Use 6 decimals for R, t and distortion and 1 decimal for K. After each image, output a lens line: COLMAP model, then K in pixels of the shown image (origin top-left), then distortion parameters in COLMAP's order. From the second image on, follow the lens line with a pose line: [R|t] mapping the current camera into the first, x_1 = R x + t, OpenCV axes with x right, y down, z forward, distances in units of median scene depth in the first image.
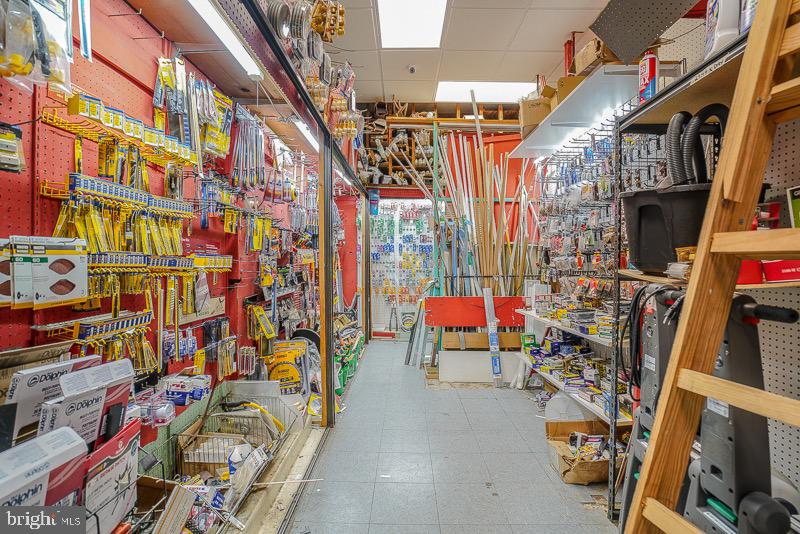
lens RADIAL K [[381.1, 0, 400.0], [0, 381.1, 263.7], [0, 0, 1]] dist [-0.050706, 0.014861]
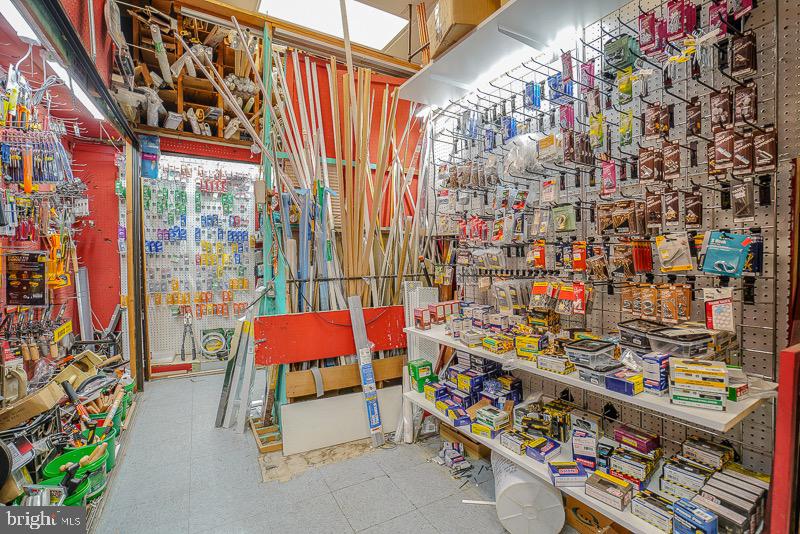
lens RADIAL K [[381.1, 0, 410.5], [0, 381.1, 266.5], [0, 0, 1]] dist [-0.050706, 0.014861]
pose [[0.861171, -0.015427, 0.508081, -0.016594], [0.001008, 0.999589, 0.028642, -0.004603], [-0.508315, -0.024154, 0.860833, 0.325269]]
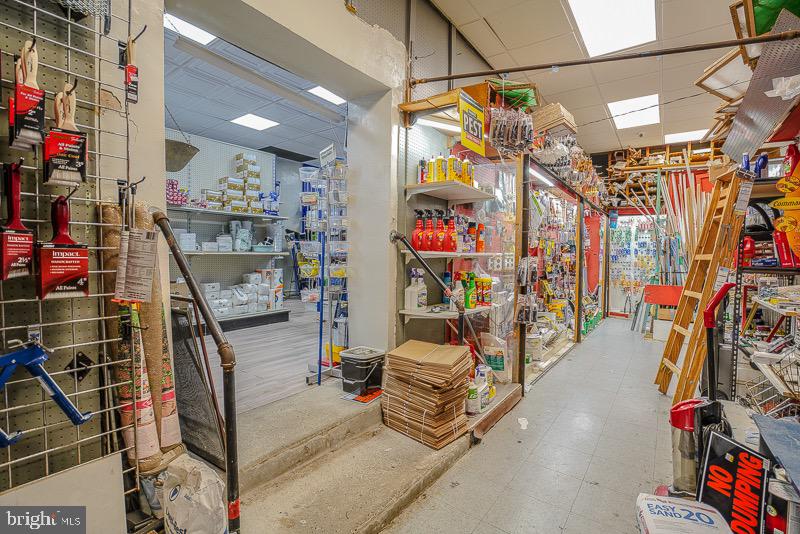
lens RADIAL K [[381.1, 0, 391.3], [0, 381.1, 270.7], [0, 0, 1]] dist [-0.050706, 0.014861]
pose [[0.809699, 0.032896, -0.585923, 0.100281], [-0.020874, 0.999410, 0.027264, 0.009319], [0.586475, -0.009846, 0.809908, -0.718172]]
